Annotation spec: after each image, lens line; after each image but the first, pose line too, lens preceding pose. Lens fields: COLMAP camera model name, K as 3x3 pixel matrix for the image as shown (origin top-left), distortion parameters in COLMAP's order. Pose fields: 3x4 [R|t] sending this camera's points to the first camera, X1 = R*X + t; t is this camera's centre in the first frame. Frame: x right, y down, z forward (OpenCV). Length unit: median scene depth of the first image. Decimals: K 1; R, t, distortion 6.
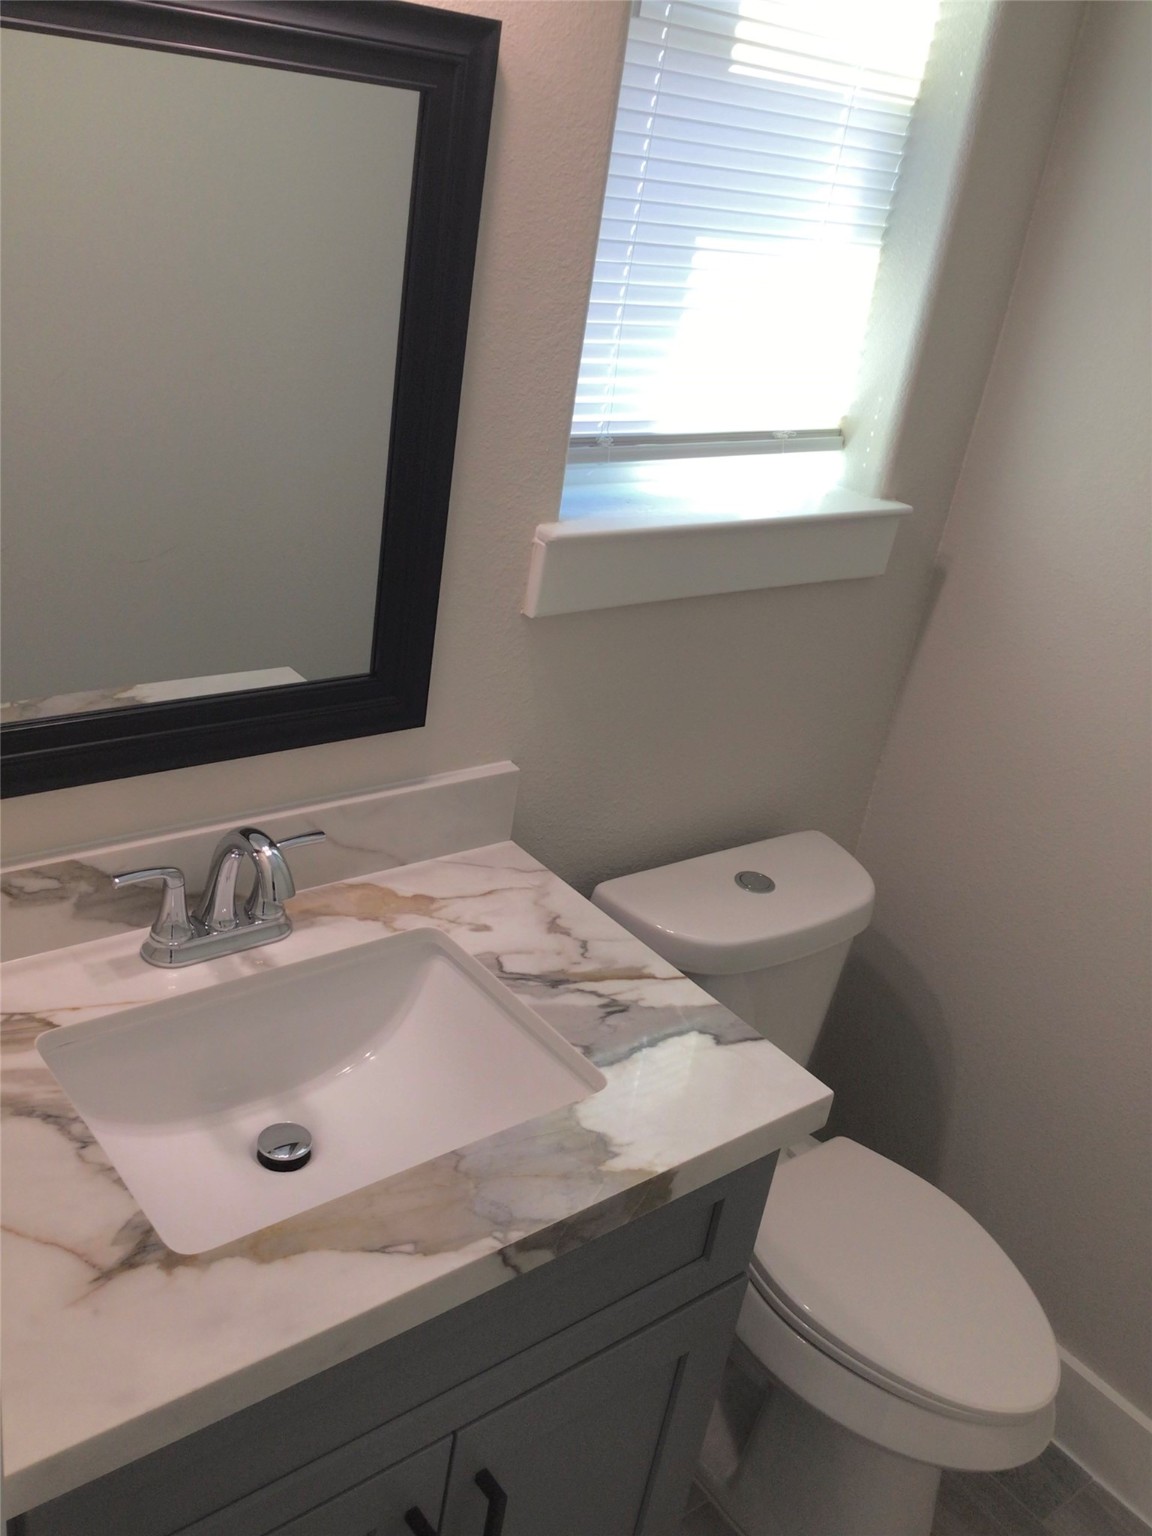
lens RADIAL K [[1413.2, 0, 576.0], [0, 1413.2, 768.0], [0, 0, 1]] dist [0.111988, -0.251078]
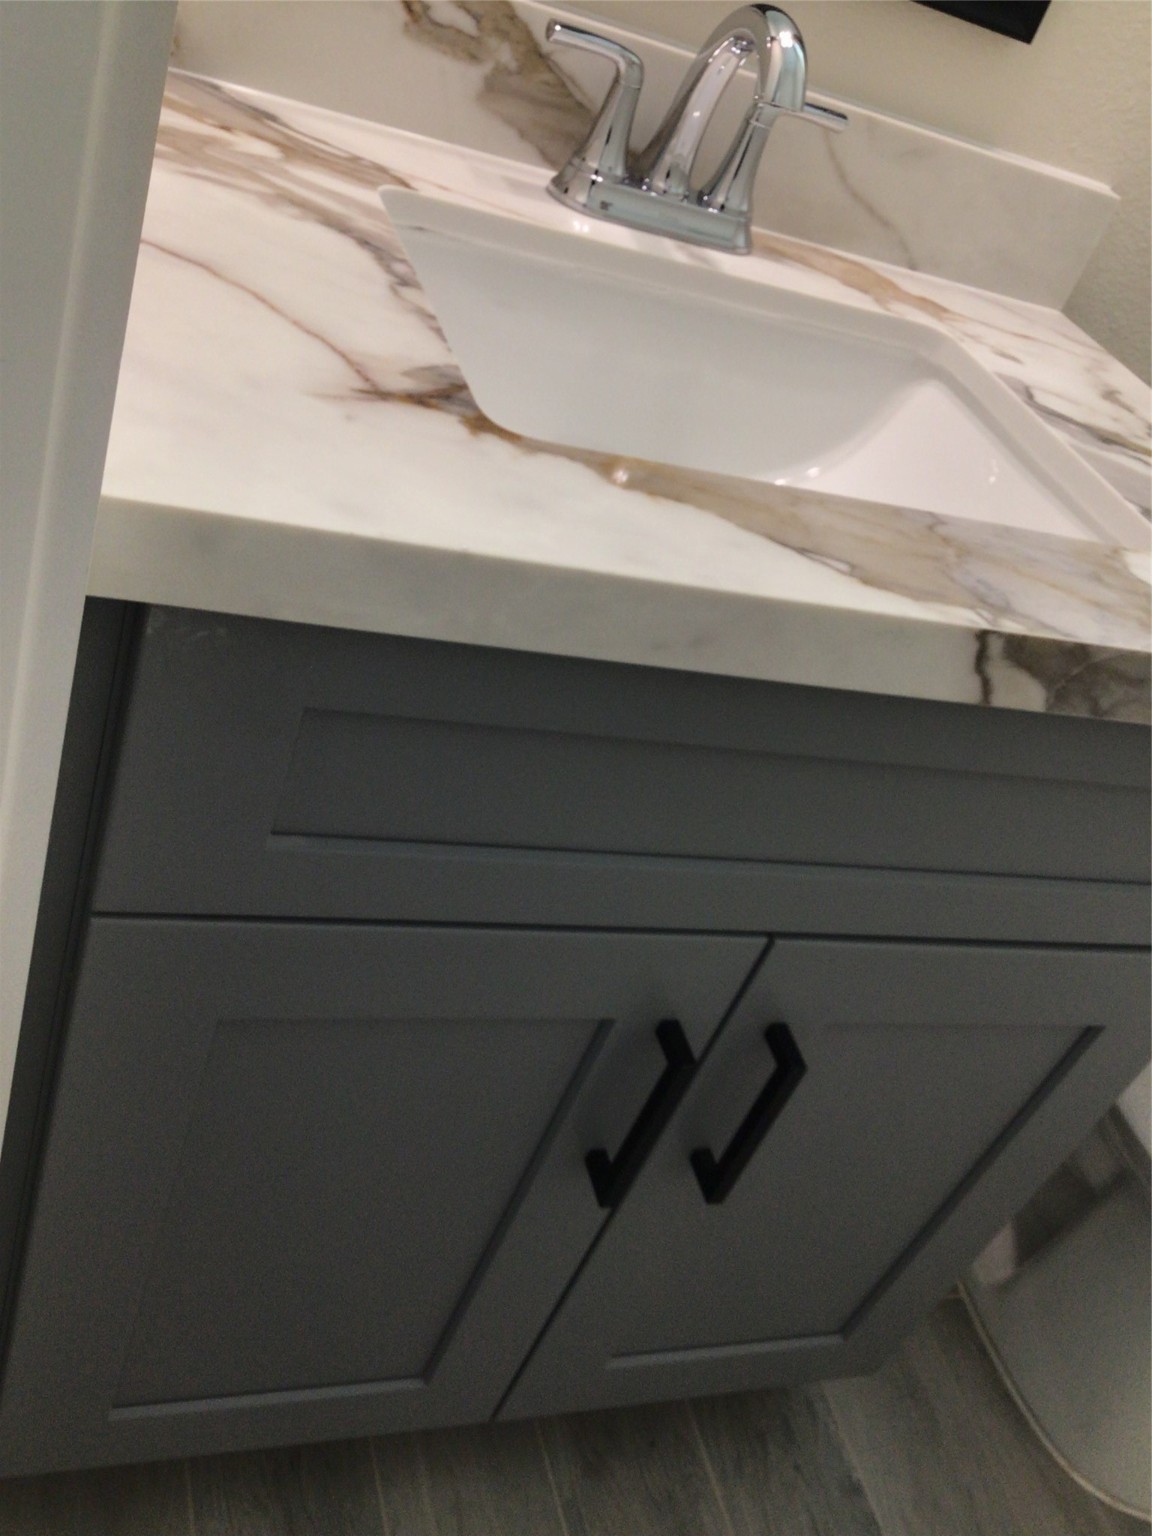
lens RADIAL K [[1413.2, 0, 576.0], [0, 1413.2, 768.0], [0, 0, 1]] dist [0.111988, -0.251078]
pose [[0.916437, 0.346515, -0.200177, -0.065175], [-0.325078, 0.936344, 0.132605, 0.342522], [0.233384, -0.056451, 0.970745, 0.364389]]
